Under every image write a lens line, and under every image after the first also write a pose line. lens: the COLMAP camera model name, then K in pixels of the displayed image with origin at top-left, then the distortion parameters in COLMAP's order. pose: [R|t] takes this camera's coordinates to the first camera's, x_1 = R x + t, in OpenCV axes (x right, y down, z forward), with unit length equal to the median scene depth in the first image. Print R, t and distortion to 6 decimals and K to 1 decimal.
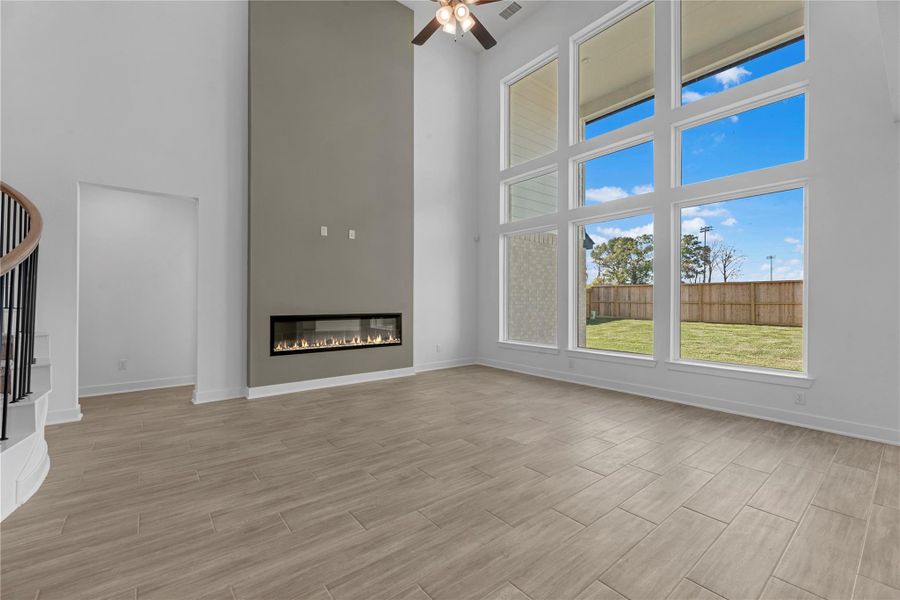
lens RADIAL K [[359.9, 0, 448.6], [0, 359.9, 296.7], [0, 0, 1]] dist [0.001590, 0.000196]
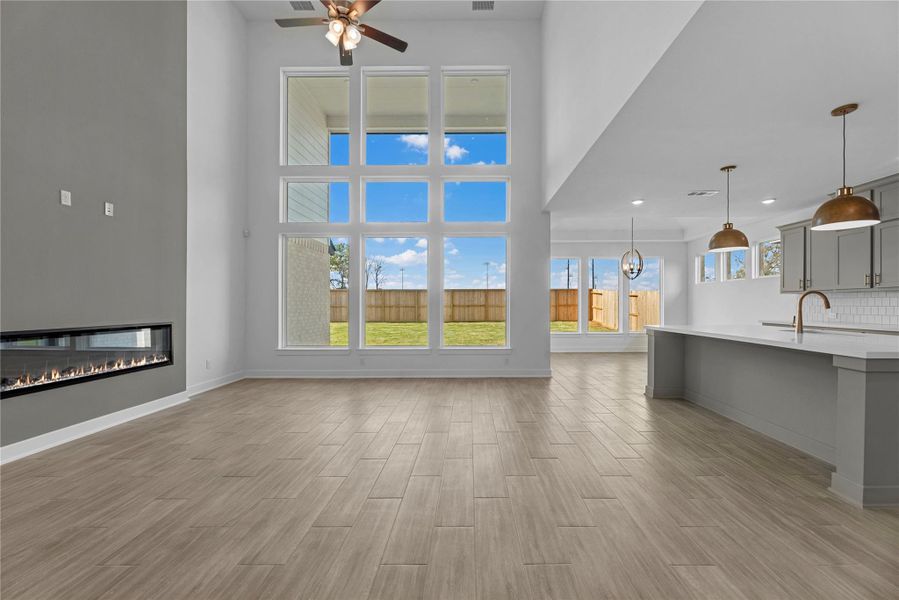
lens RADIAL K [[385.9, 0, 452.1], [0, 385.9, 303.6], [0, 0, 1]] dist [0.000713, -0.000002]
pose [[0.630874, -0.003894, 0.775875, -0.331762], [-0.001676, 0.999978, 0.006381, 0.000413], [-0.775883, -0.005326, 0.630854, 0.023952]]
